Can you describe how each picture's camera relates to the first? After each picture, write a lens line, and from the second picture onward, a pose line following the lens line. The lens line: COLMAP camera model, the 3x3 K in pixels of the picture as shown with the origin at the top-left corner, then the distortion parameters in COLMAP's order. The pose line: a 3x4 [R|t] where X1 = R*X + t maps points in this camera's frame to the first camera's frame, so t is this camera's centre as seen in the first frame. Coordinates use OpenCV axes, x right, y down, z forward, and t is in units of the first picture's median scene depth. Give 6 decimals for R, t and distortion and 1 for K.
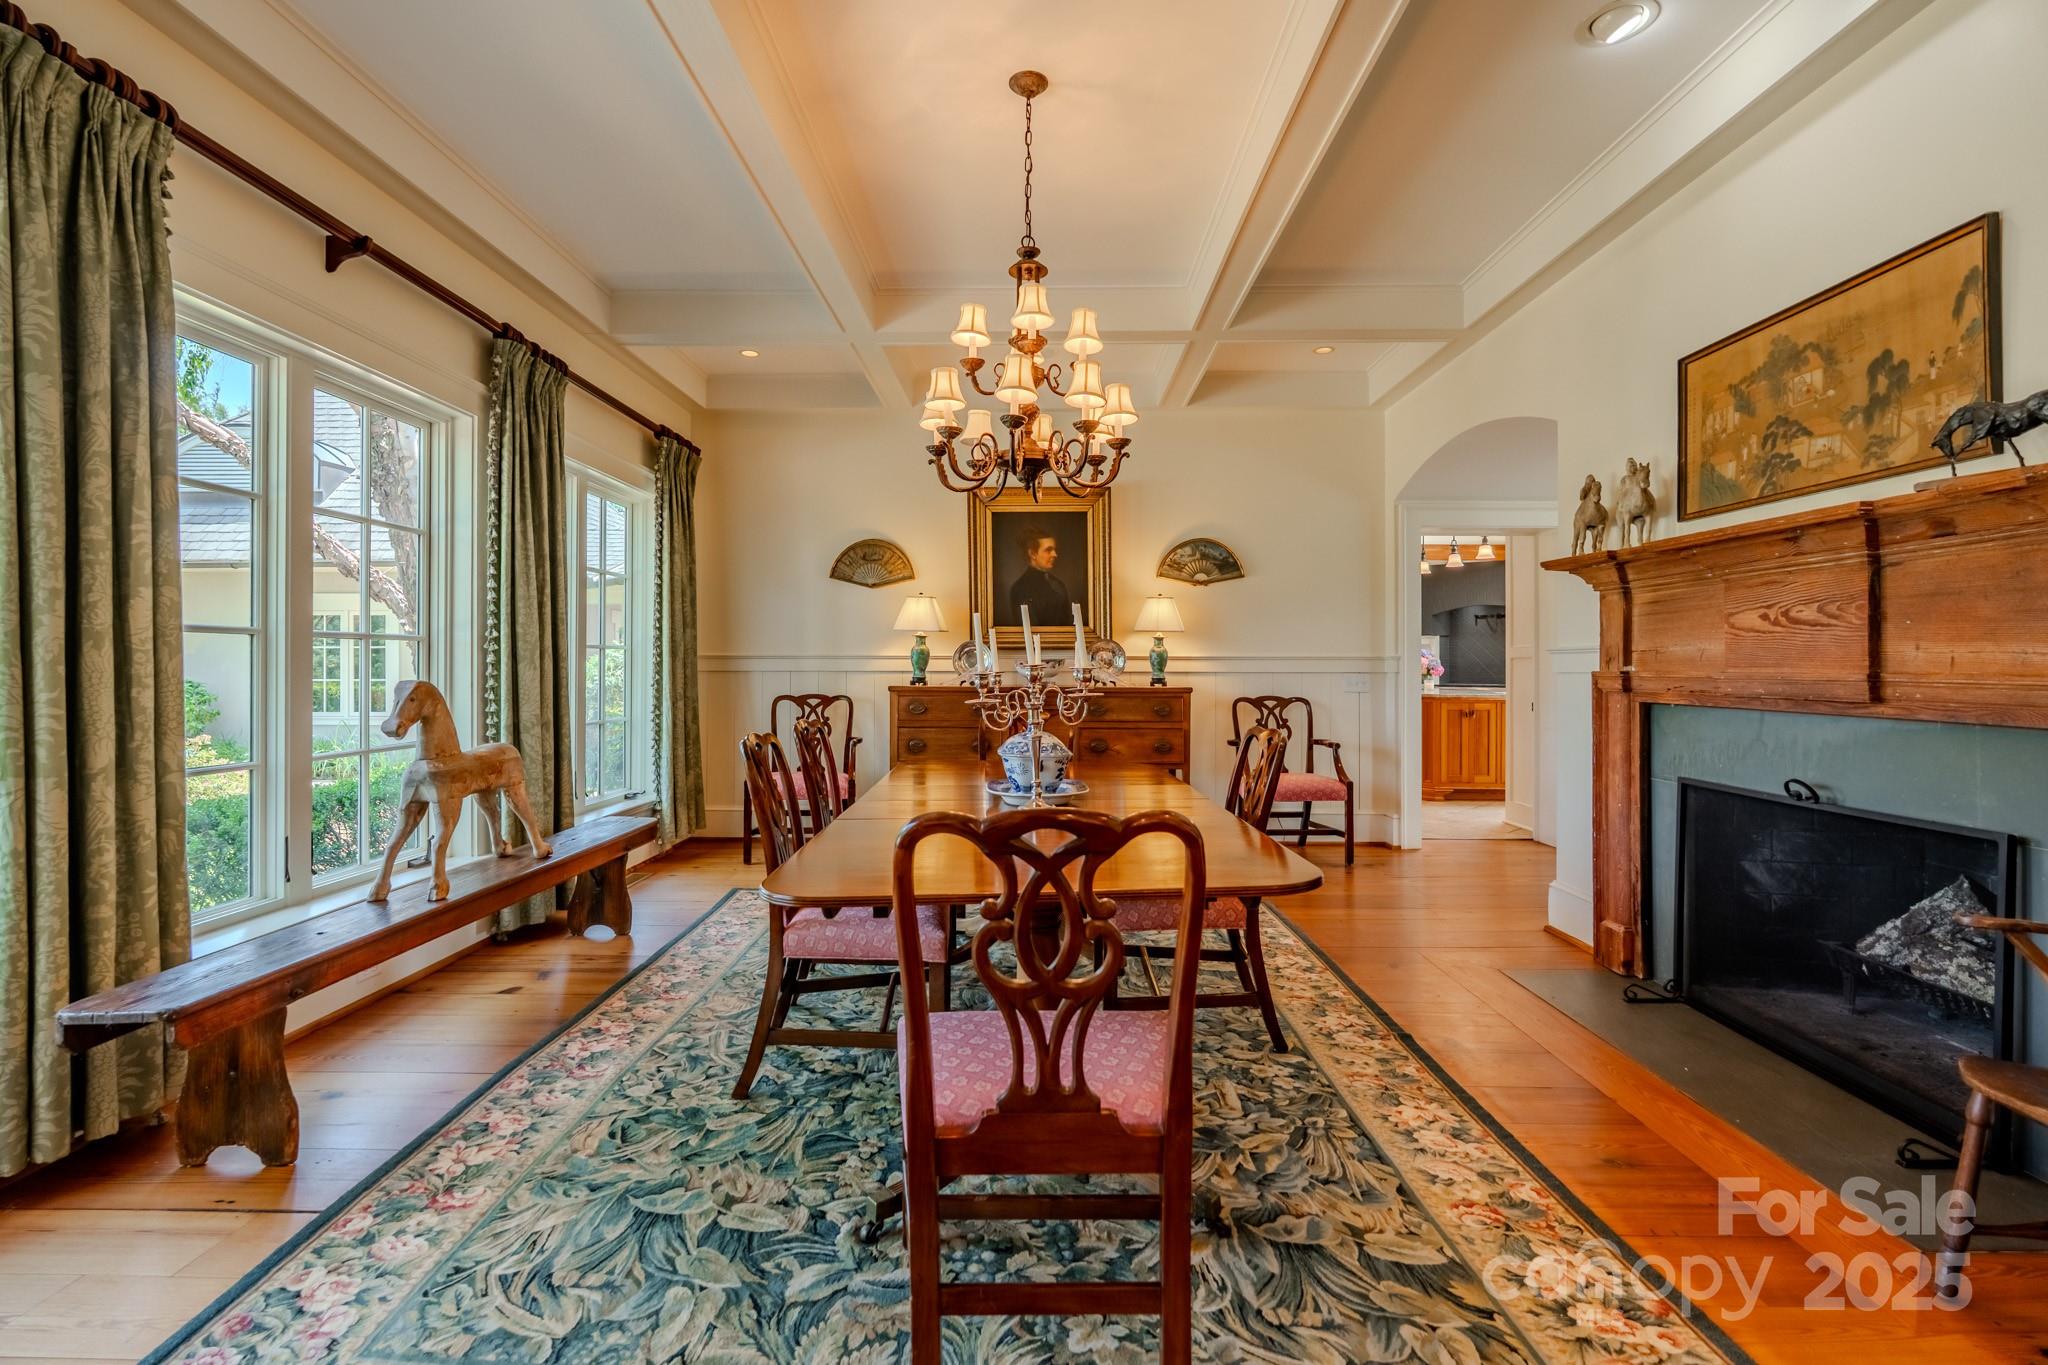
lens RADIAL K [[927.3, 0, 1024.5], [0, 927.3, 671.7], [0, 0, 1]] dist [-0.005248, 0.000339]
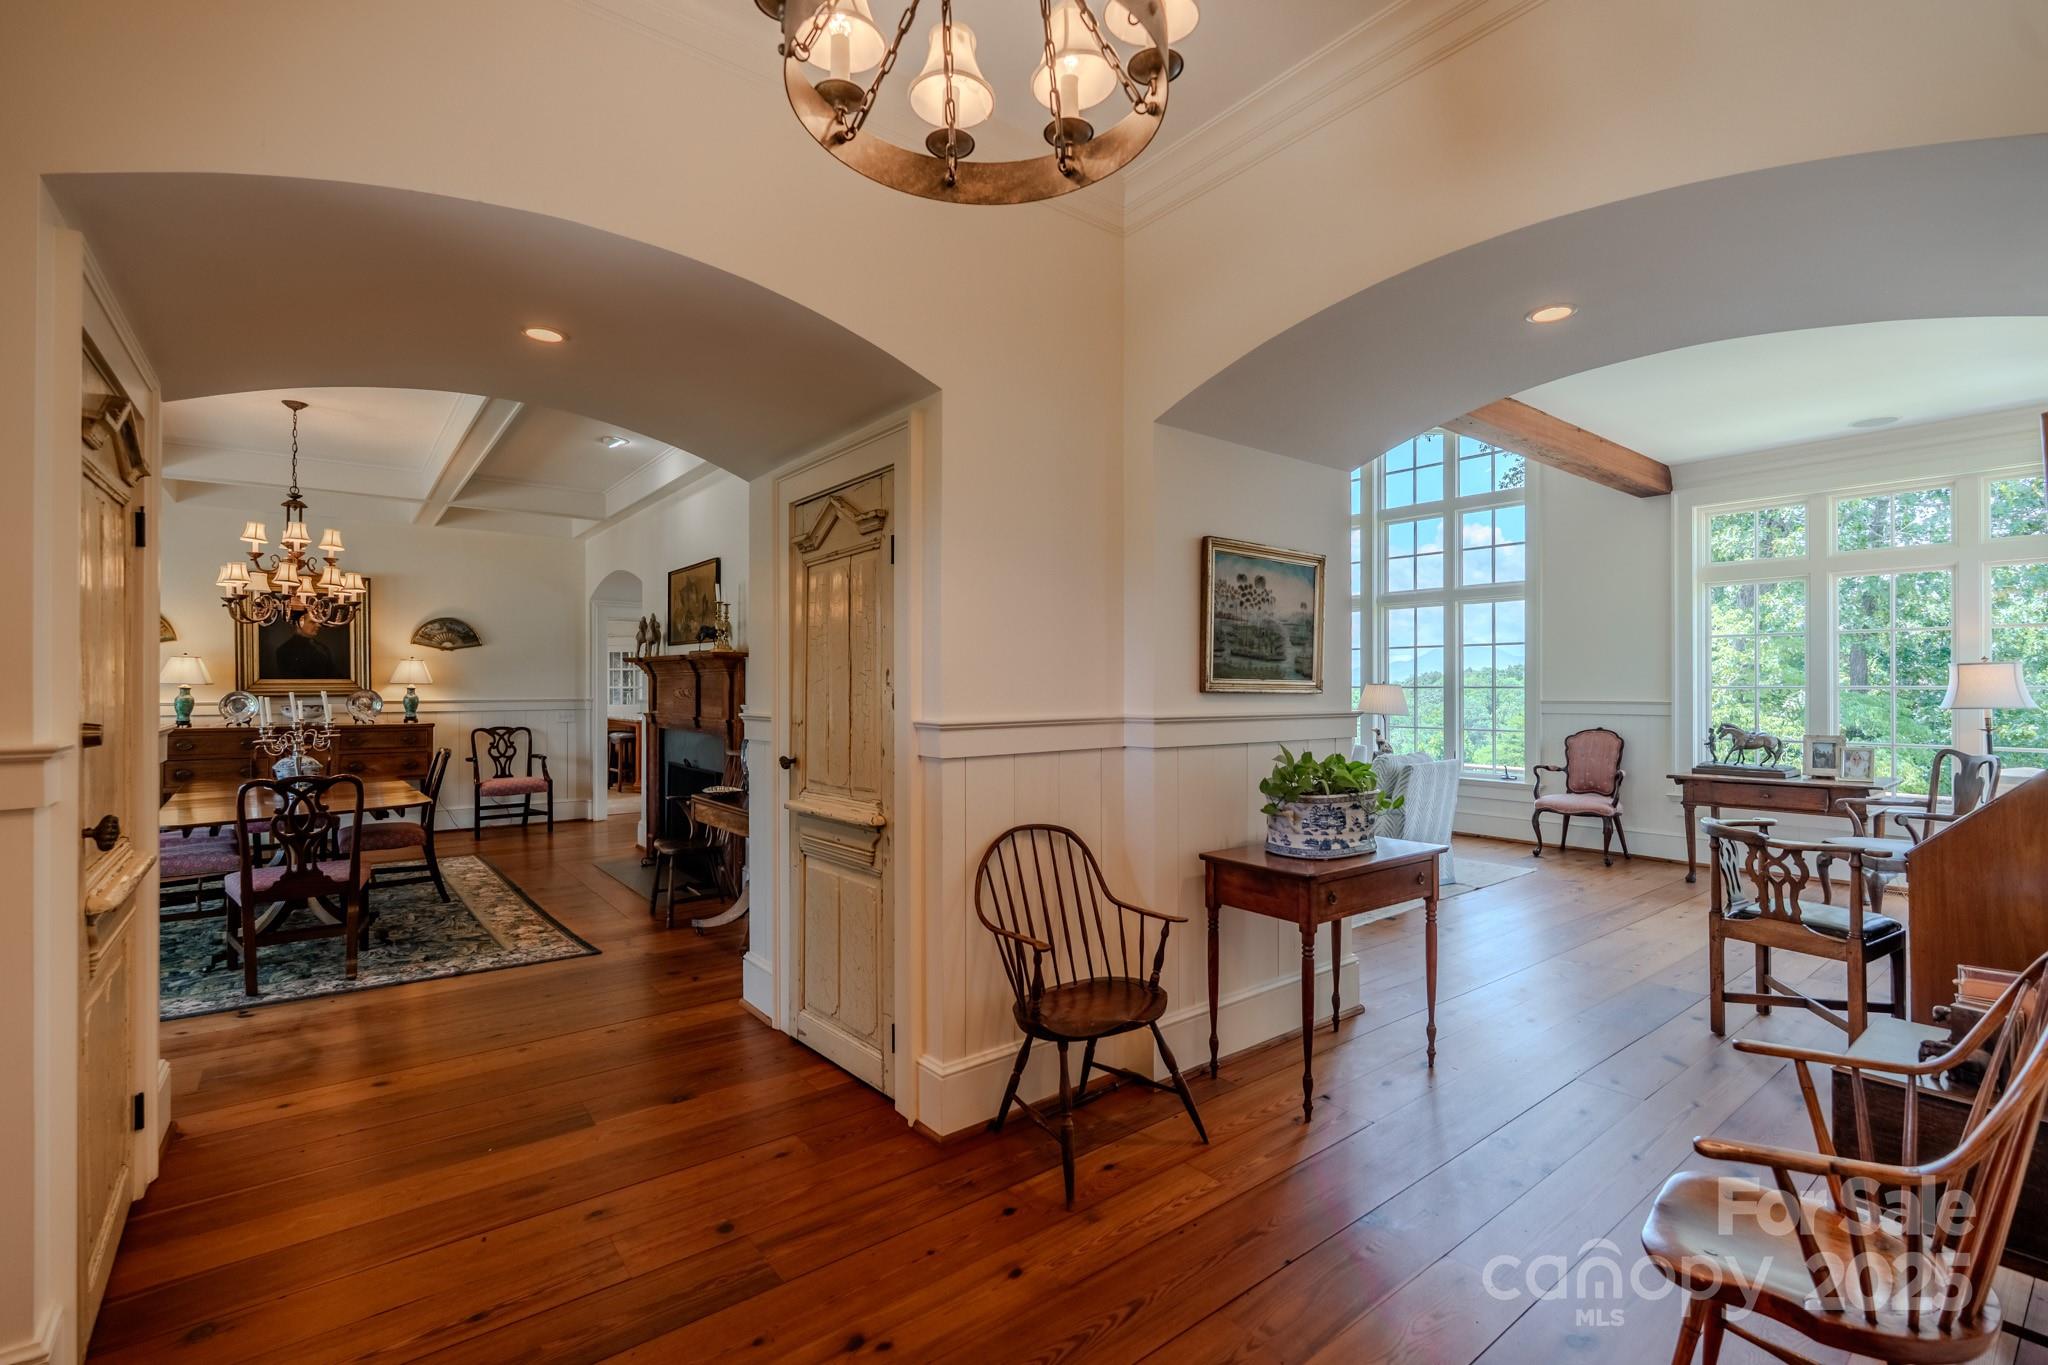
lens RADIAL K [[927.3, 0, 1029.8], [0, 927.3, 675.9], [0, 0, 1]] dist [-0.005248, 0.000339]
pose [[0.780006, 0.001615, 0.625770, -0.002291], [0.006988, 0.999912, -0.011291, -0.033683], [-0.625733, 0.013181, 0.779926, -0.715008]]
